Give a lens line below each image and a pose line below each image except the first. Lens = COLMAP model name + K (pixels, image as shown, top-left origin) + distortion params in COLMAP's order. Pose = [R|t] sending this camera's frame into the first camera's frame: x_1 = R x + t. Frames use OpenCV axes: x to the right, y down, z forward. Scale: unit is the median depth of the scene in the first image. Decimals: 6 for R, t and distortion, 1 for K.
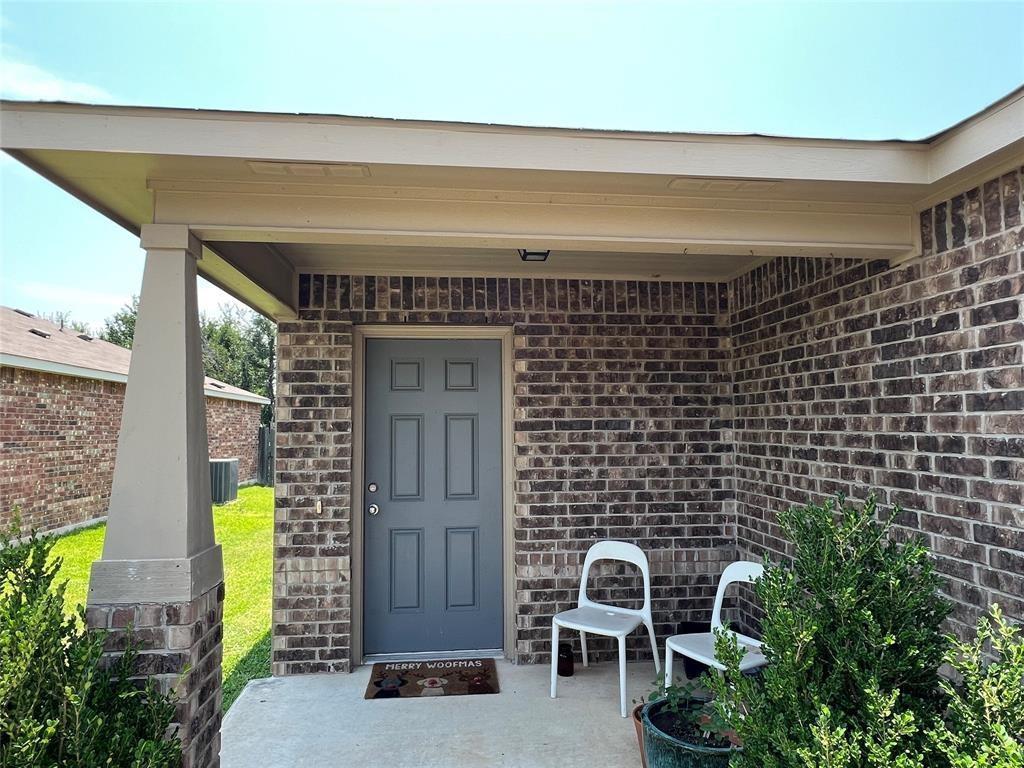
lens RADIAL K [[735.6, 0, 508.5], [0, 735.6, 383.4], [0, 0, 1]] dist [-0.005817, 0.000175]
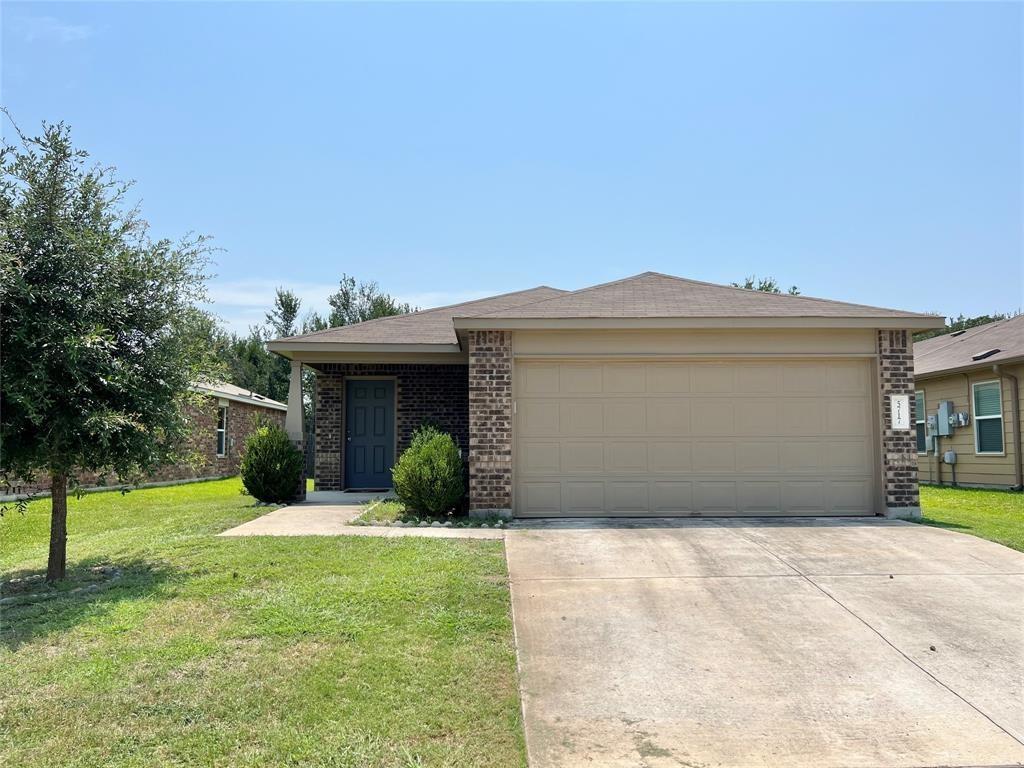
lens RADIAL K [[769.9, 0, 516.4], [0, 769.9, 383.6], [0, 0, 1]] dist [0.011081, 0.000239]
pose [[0.999701, -0.001071, -0.024425, 0.554511], [0.000686, 0.999876, -0.015760, 0.000931], [0.024438, 0.015739, 0.999577, -2.038011]]
